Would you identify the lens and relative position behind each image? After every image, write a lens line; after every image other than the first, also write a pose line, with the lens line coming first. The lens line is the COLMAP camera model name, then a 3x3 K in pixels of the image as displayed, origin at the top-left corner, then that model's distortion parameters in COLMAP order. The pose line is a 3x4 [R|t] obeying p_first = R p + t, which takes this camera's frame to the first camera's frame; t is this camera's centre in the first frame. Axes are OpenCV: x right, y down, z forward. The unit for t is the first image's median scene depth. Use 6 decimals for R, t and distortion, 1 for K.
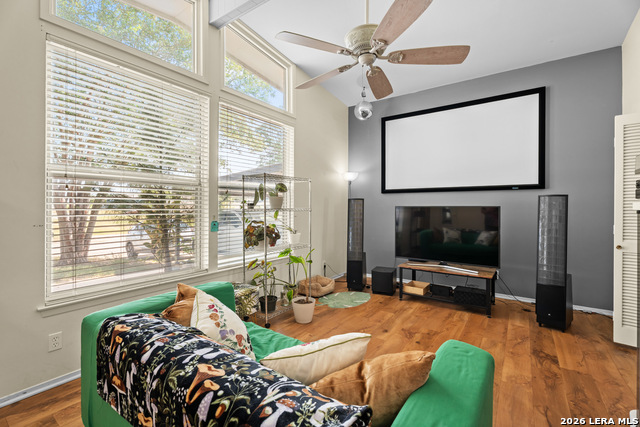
lens RADIAL K [[288.0, 0, 320.4], [0, 288.0, 209.5], [0, 0, 1]] dist [0.001729, 0.001059]
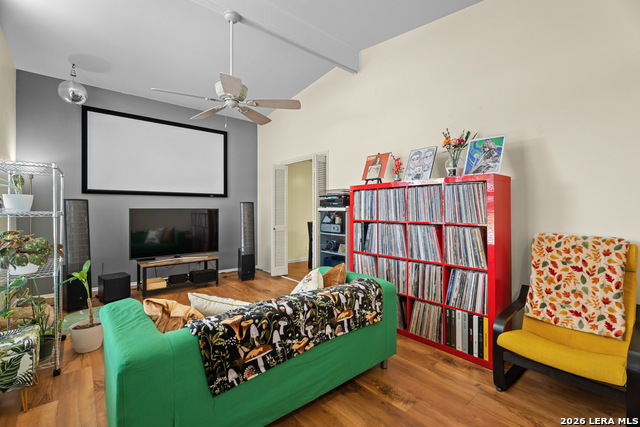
lens RADIAL K [[288.0, 0, 320.4], [0, 288.0, 212.6], [0, 0, 1]] dist [0.001729, 0.001059]
pose [[0.232390, -0.012199, 0.972546, -0.603916], [0.007765, 0.999913, 0.010687, -0.002685], [-0.972592, 0.005069, 0.232465, 0.148874]]
